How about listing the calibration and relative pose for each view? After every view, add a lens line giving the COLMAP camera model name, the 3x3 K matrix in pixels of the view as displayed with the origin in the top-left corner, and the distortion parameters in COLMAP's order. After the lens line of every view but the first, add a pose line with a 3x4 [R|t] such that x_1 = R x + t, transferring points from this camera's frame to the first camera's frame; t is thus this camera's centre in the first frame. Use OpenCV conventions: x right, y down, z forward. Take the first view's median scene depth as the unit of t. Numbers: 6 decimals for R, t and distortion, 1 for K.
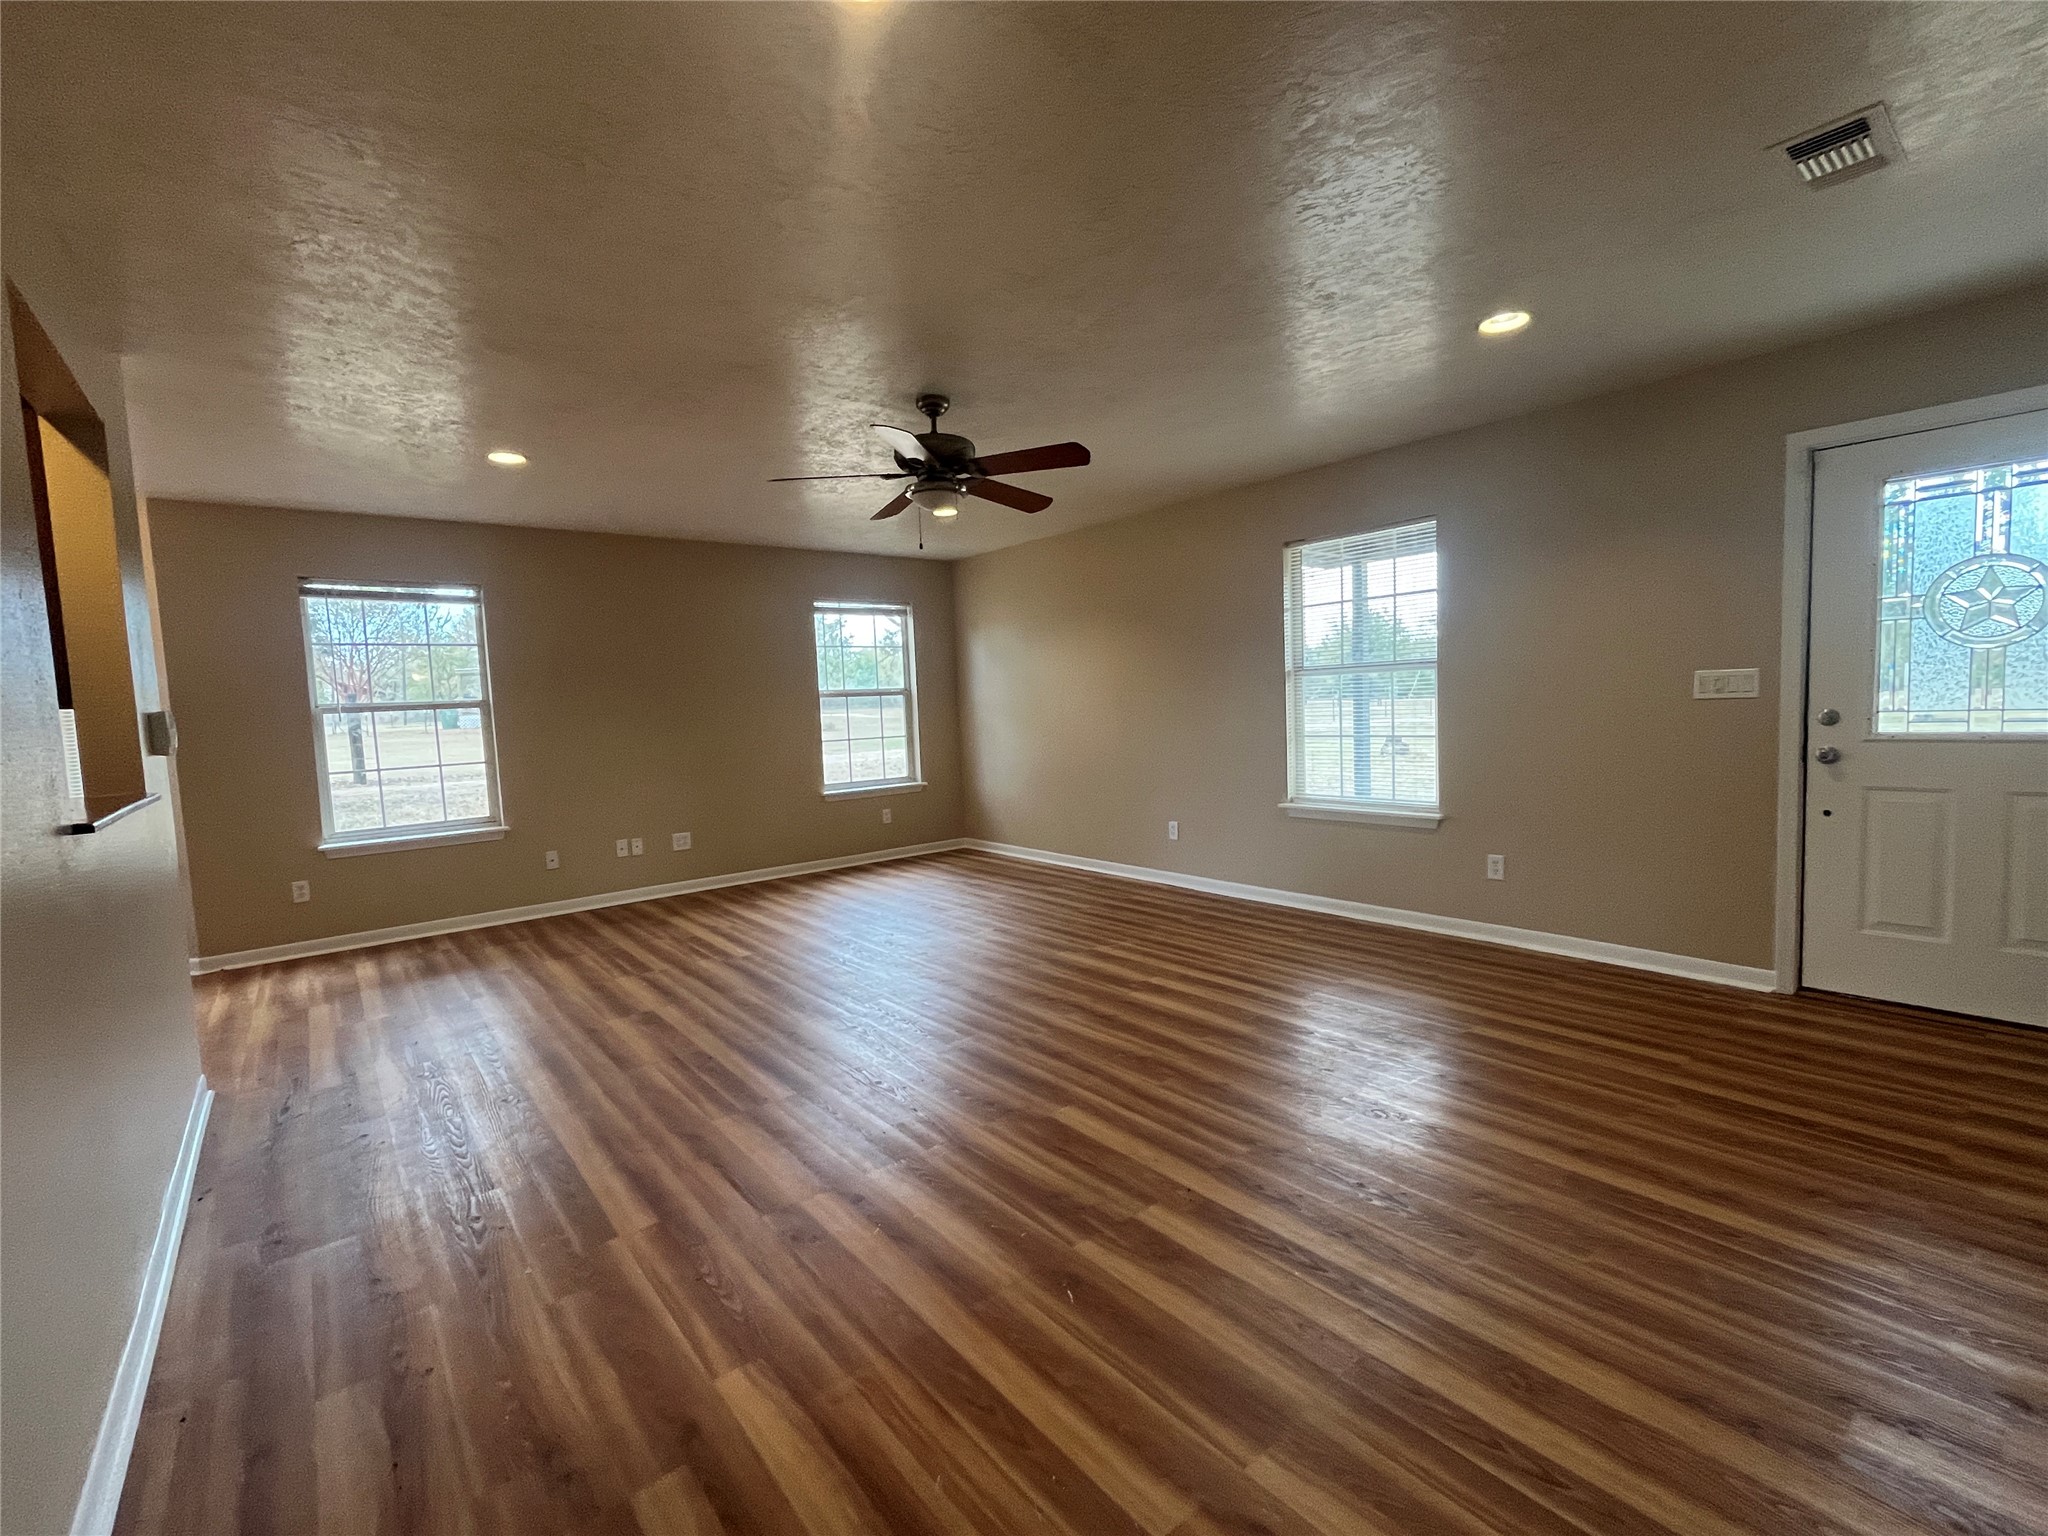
lens RADIAL K [[890.3, 0, 1023.7], [0, 890.3, 757.9], [0, 0, 1]] dist [-0.013890, 0.001149]
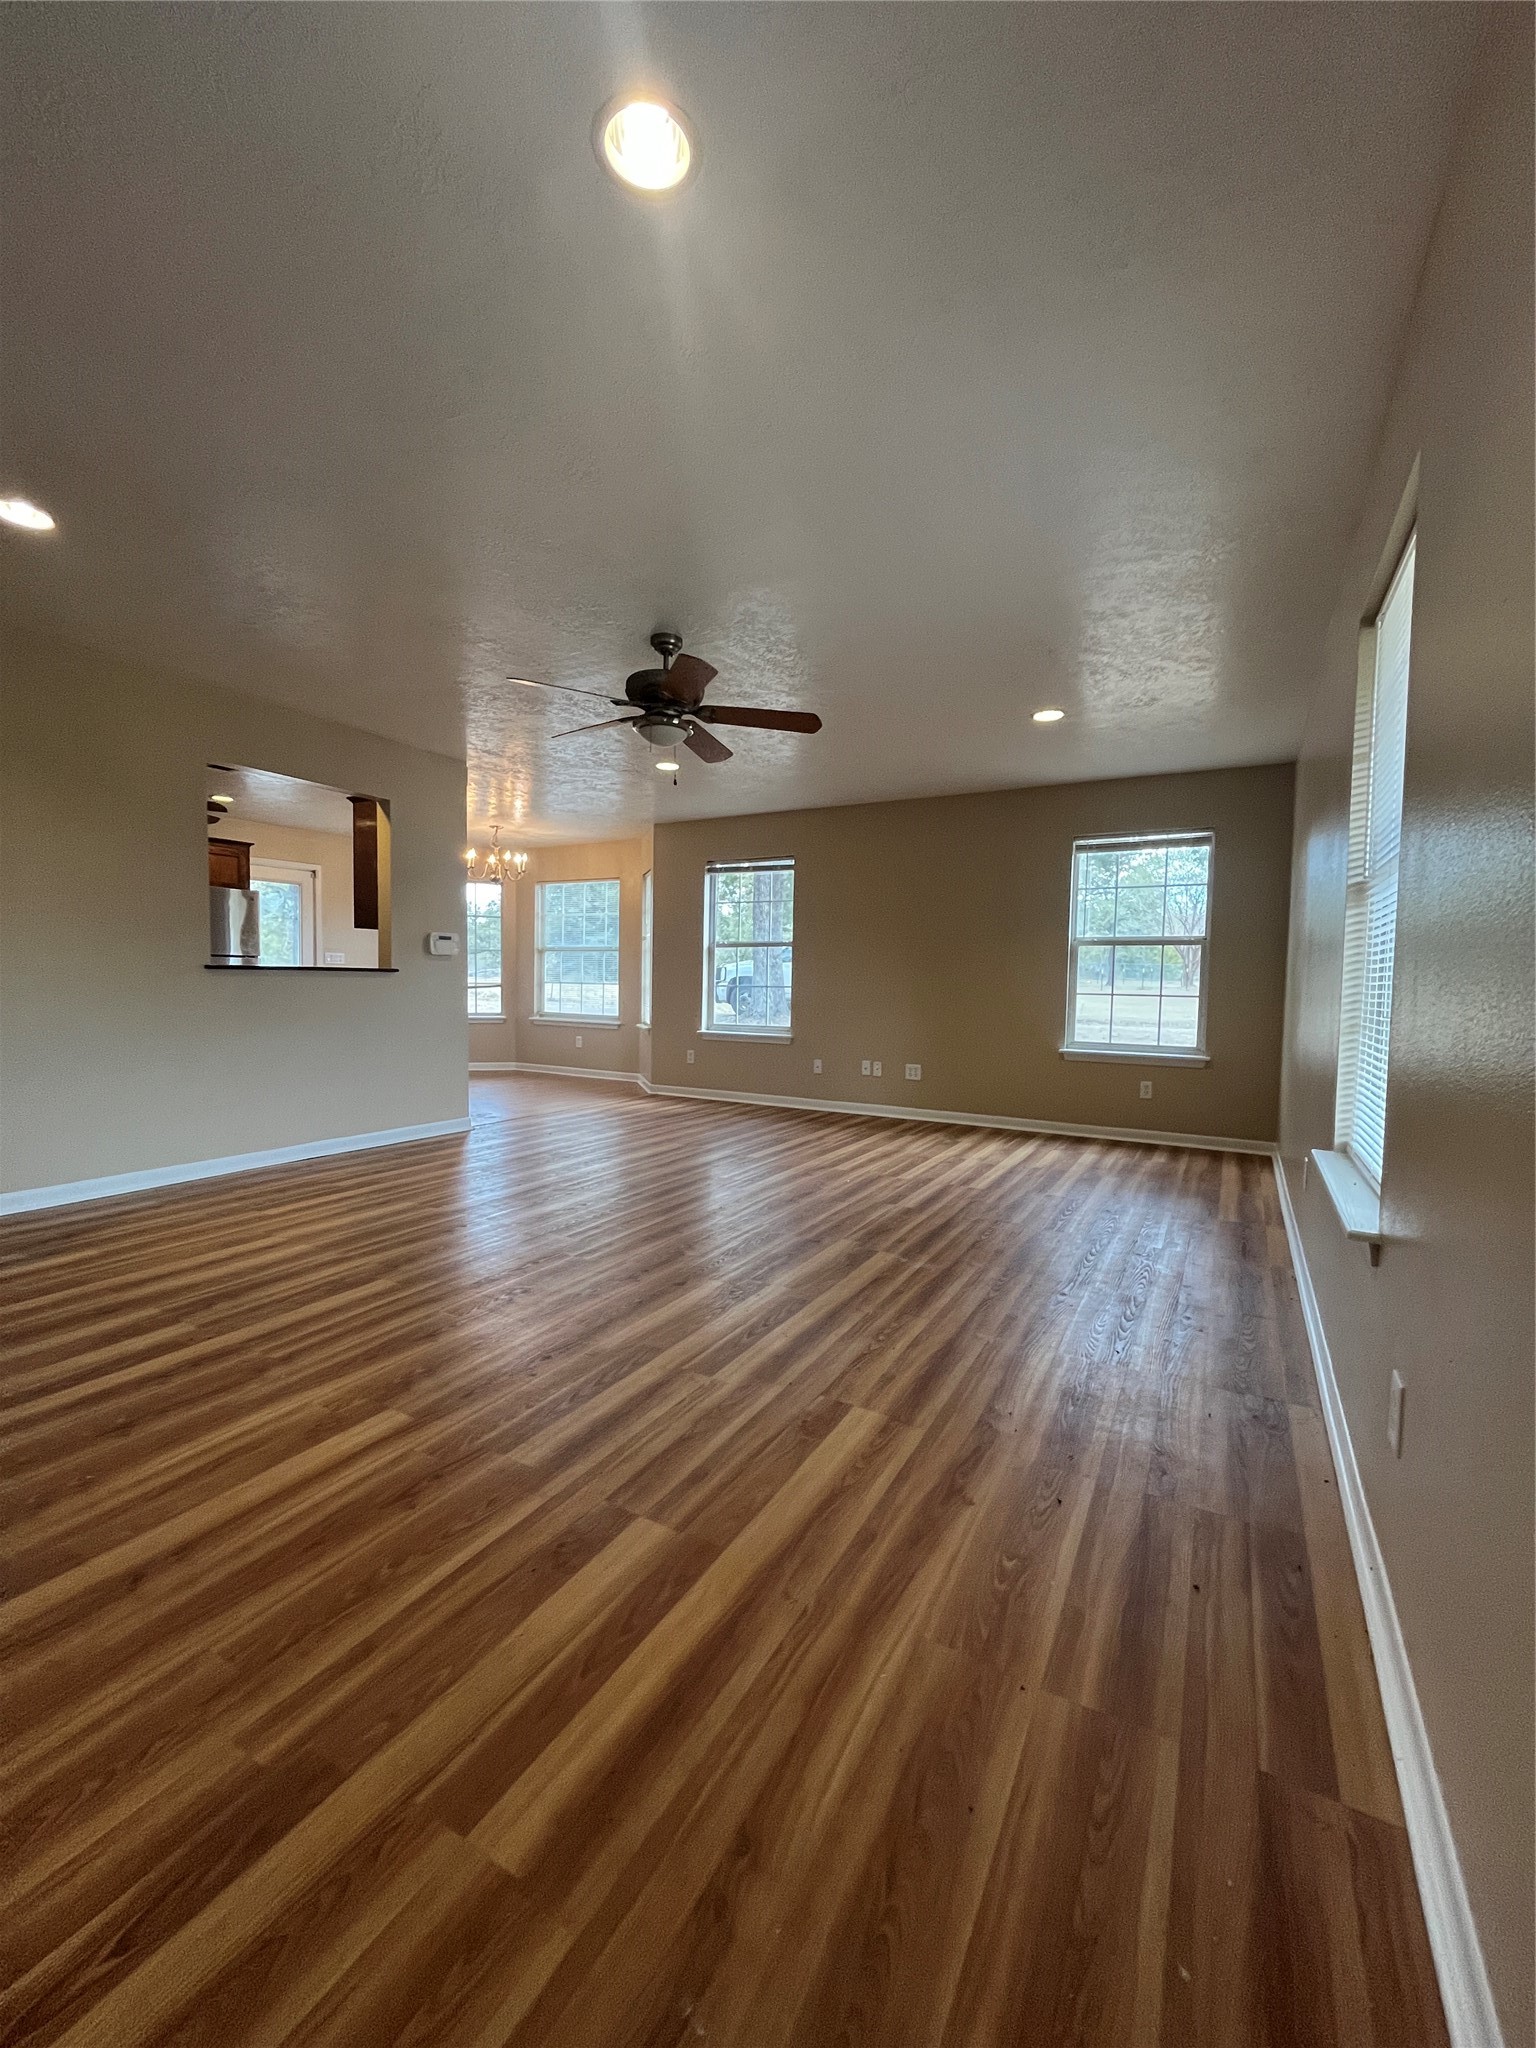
lens RADIAL K [[821.6, 0, 768.0], [0, 821.6, 1029.0], [0, 0, 1]] dist [-0.012006, -0.000188]
pose [[0.376117, 0.104174, -0.920697, 0.579688], [-0.092989, 0.992887, 0.074355, -0.023127], [0.921894, 0.057648, 0.383129, 0.516771]]
